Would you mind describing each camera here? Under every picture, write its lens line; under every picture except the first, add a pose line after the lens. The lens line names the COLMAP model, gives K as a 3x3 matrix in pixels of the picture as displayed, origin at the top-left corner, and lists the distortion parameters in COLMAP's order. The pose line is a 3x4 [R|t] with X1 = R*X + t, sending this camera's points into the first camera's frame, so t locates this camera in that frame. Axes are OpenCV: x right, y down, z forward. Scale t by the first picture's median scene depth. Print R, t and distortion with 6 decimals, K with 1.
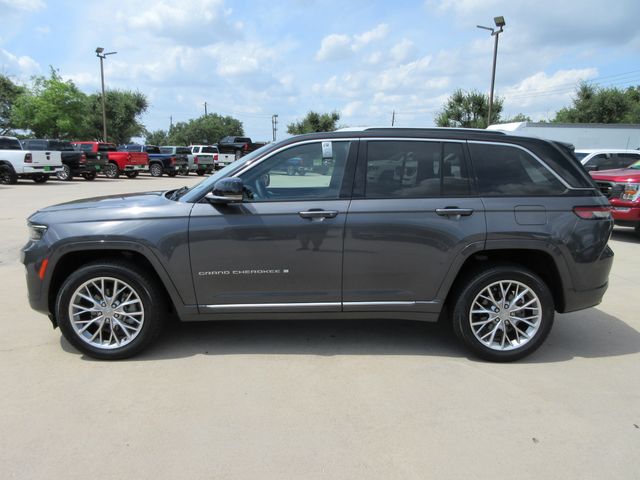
lens RADIAL K [[483.6, 0, 317.5], [0, 483.6, 238.1], [0, 0, 1]] dist [-0.006718, -0.002689]
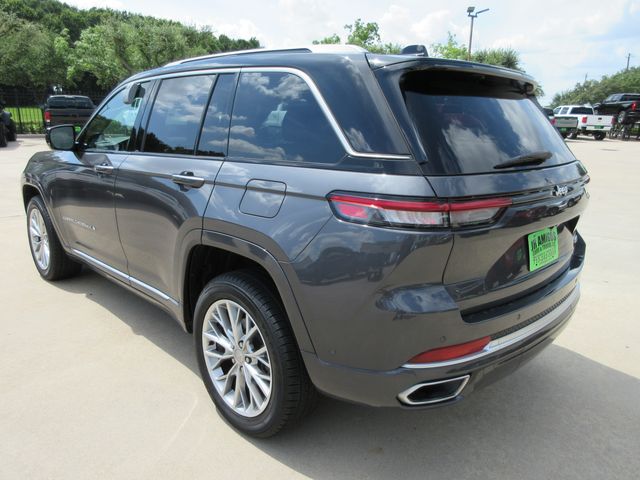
lens RADIAL K [[483.6, 0, 318.3], [0, 483.6, 239.9], [0, 0, 1]] dist [-0.006718, -0.002689]
pose [[0.680885, 0.173055, -0.711651, 0.102361], [-0.119726, 0.984912, 0.124955, -0.008881], [0.722538, 0.000124, 0.691331, 0.076337]]
